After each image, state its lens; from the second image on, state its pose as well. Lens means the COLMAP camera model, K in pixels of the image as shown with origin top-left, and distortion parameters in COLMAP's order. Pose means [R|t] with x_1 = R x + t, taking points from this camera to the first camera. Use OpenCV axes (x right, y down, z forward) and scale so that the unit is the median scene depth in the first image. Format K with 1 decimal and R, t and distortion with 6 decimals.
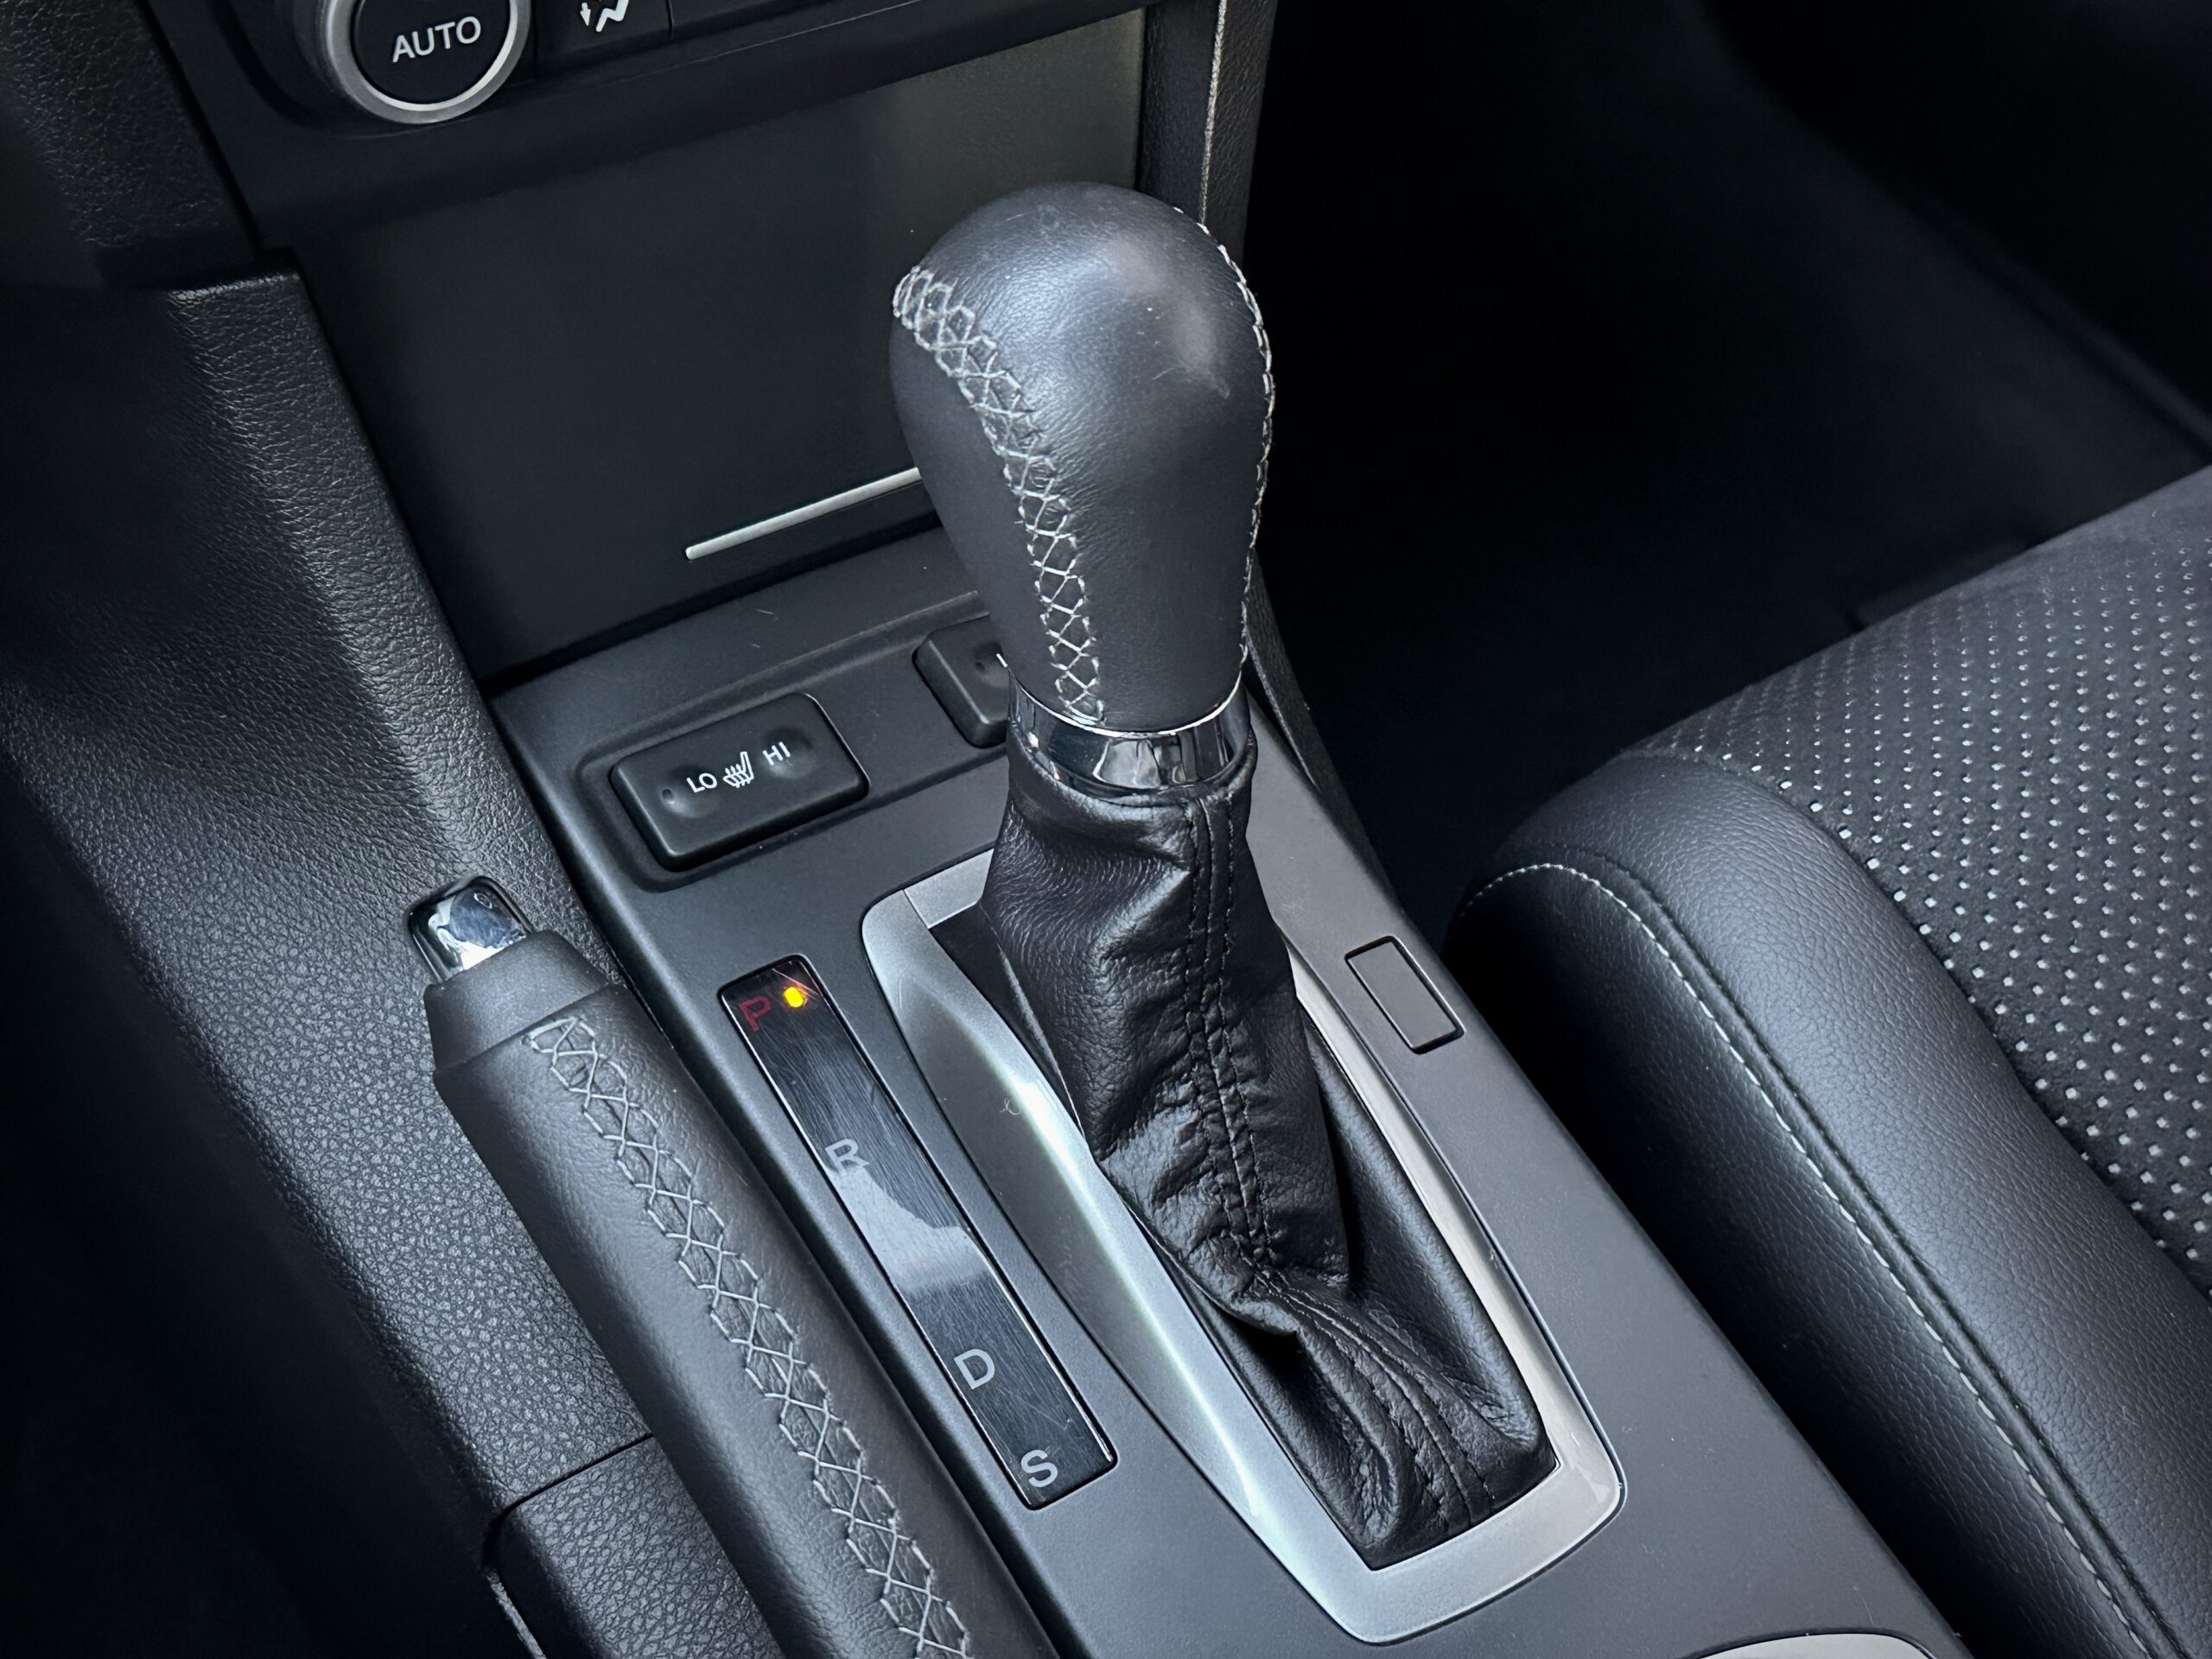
lens RADIAL K [[2941.7, 0, 1097.5], [0, 2941.7, 834.2], [0, 0, 1]] dist [0.111010, 0.000000]
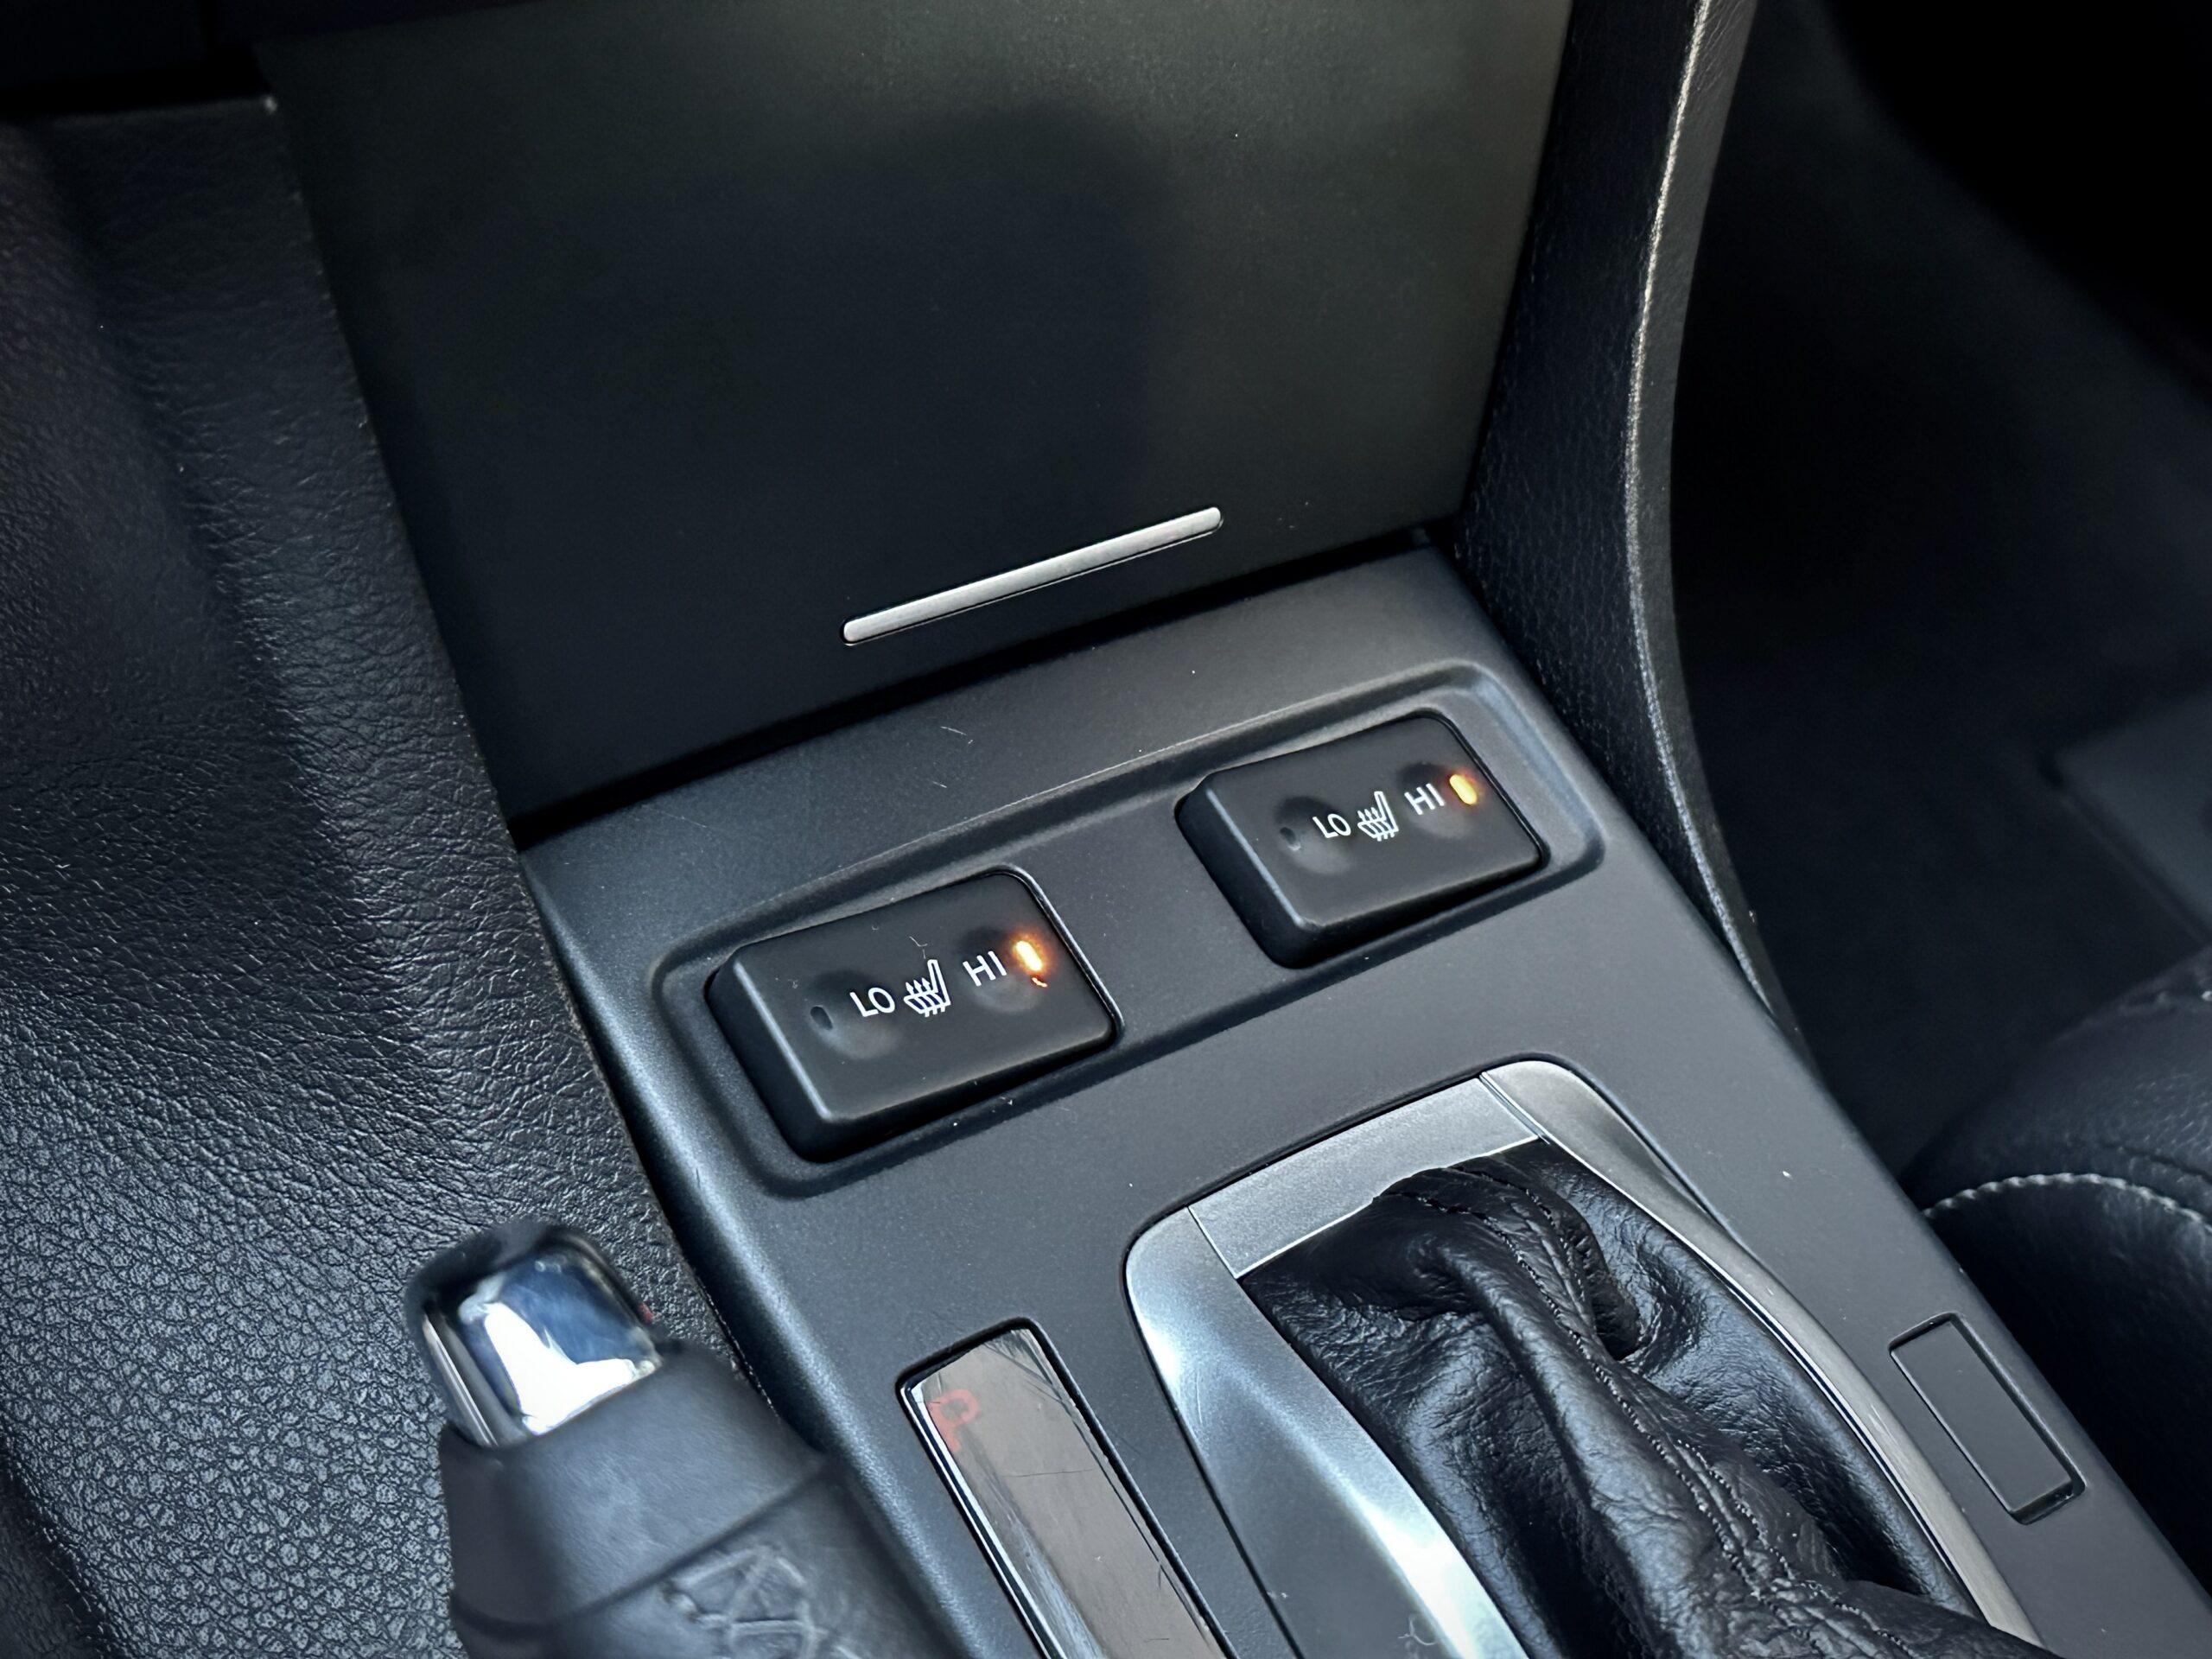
lens RADIAL K [[2984.9, 0, 1108.0], [0, 2984.9, 814.8], [0, 0, 1]] dist [0.047929, 0.000000]
pose [[0.995022, 0.055784, 0.082584, -0.141757], [-0.053738, 0.998195, -0.026798, -0.045625], [-0.083930, 0.022227, 0.996224, 0.400768]]
